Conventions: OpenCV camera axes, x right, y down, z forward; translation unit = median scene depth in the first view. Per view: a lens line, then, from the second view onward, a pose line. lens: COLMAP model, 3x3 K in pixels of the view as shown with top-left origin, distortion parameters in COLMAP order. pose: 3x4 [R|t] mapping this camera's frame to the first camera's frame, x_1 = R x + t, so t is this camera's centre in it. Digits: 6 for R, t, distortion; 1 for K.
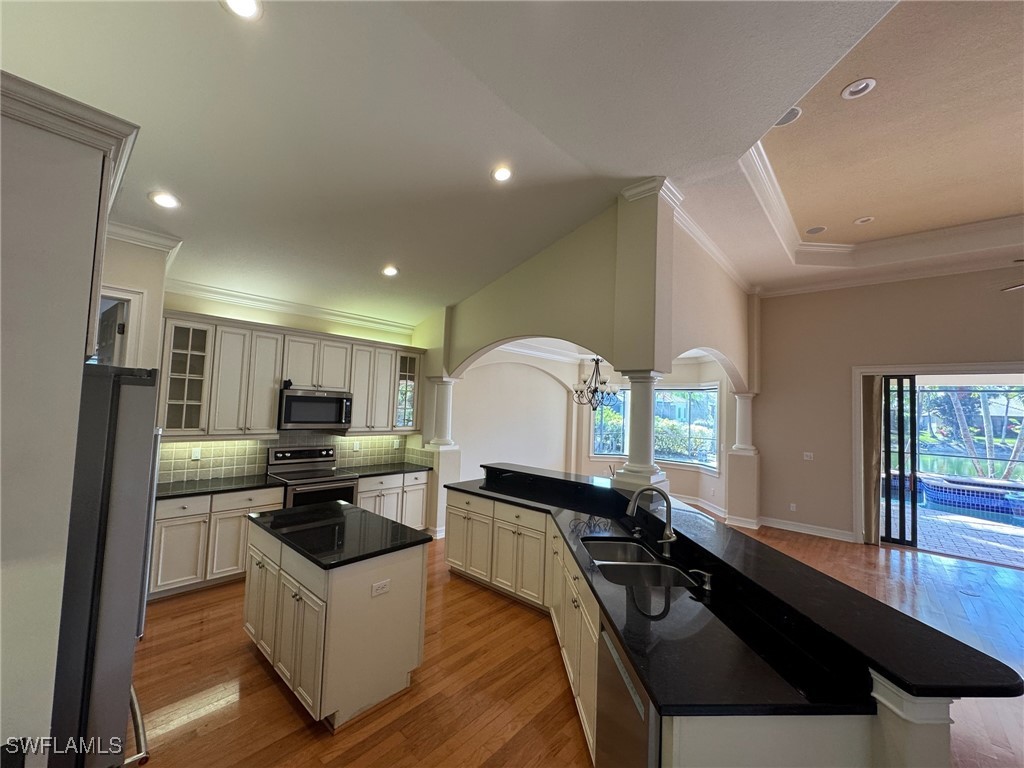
lens RADIAL K [[408.6, 0, 511.2], [0, 408.6, 383.3], [0, 0, 1]] dist [-0.002996, 0.000382]
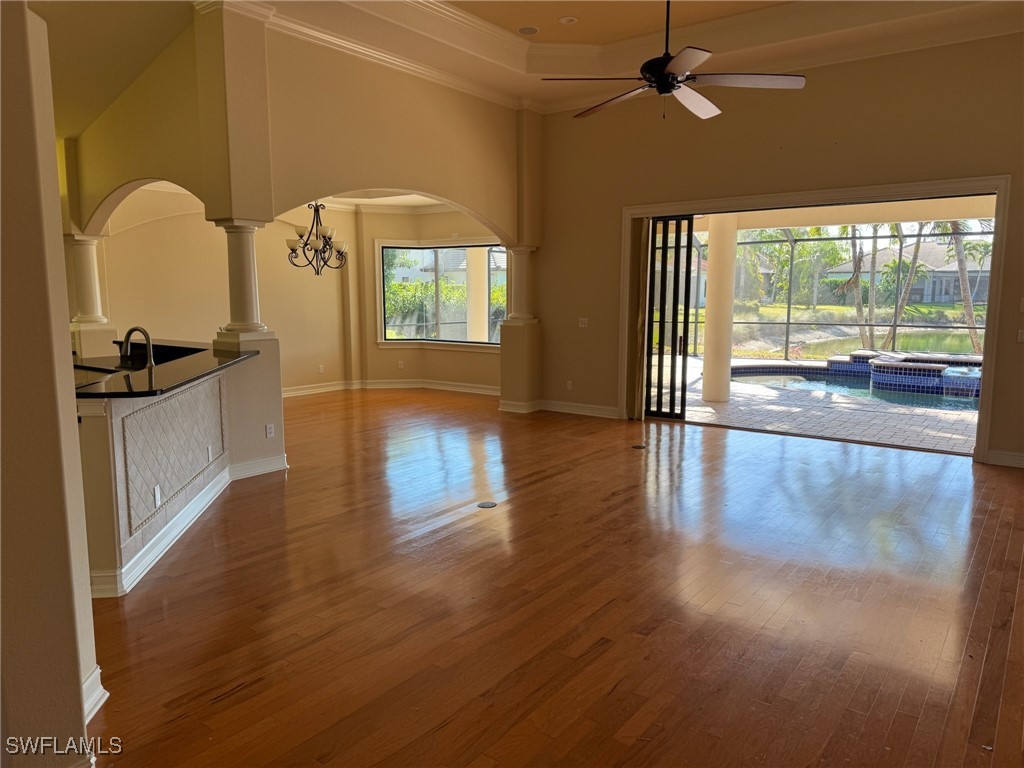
lens RADIAL K [[714.0, 0, 515.8], [0, 714.0, 386.0], [0, 0, 1]] dist [0.108107, -0.142503]
pose [[0.995728, -0.047850, 0.078973, 0.579413], [0.032071, 0.981229, 0.190162, 0.032889], [-0.086590, -0.186816, 0.978571, -0.501669]]
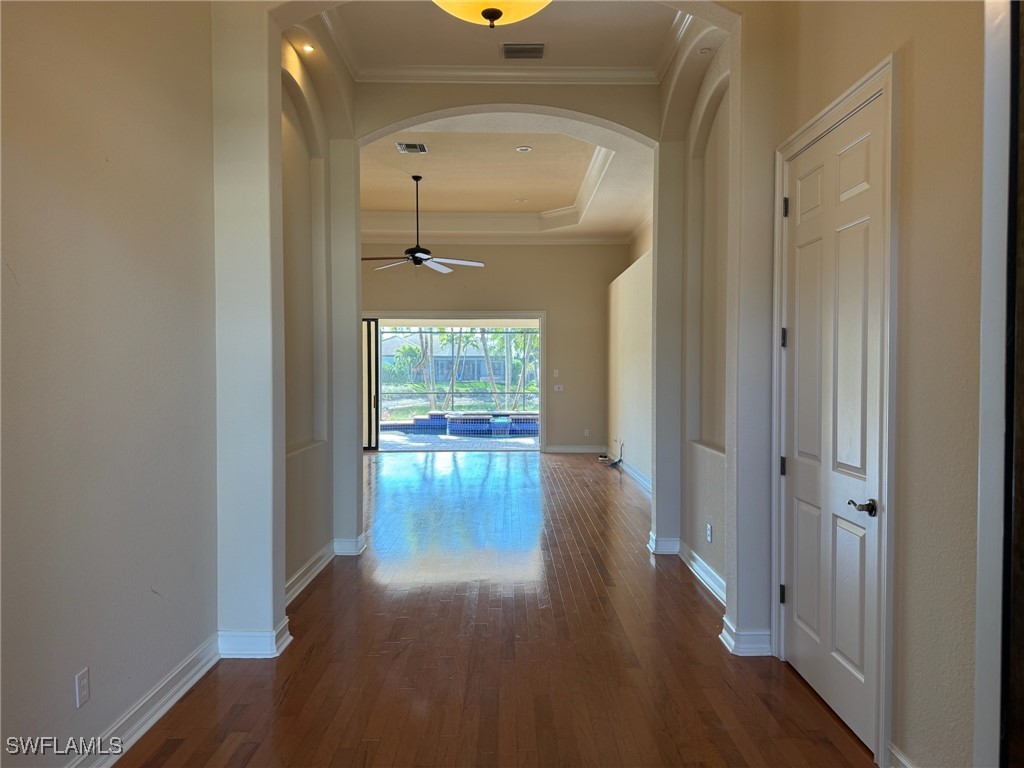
lens RADIAL K [[714.0, 0, 515.8], [0, 714.0, 386.0], [0, 0, 1]] dist [0.108107, -0.142503]
pose [[0.741620, -0.053426, 0.668690, -0.228466], [-0.007346, 0.996117, 0.087734, -0.012480], [-0.670780, -0.069978, 0.738347, -1.092152]]
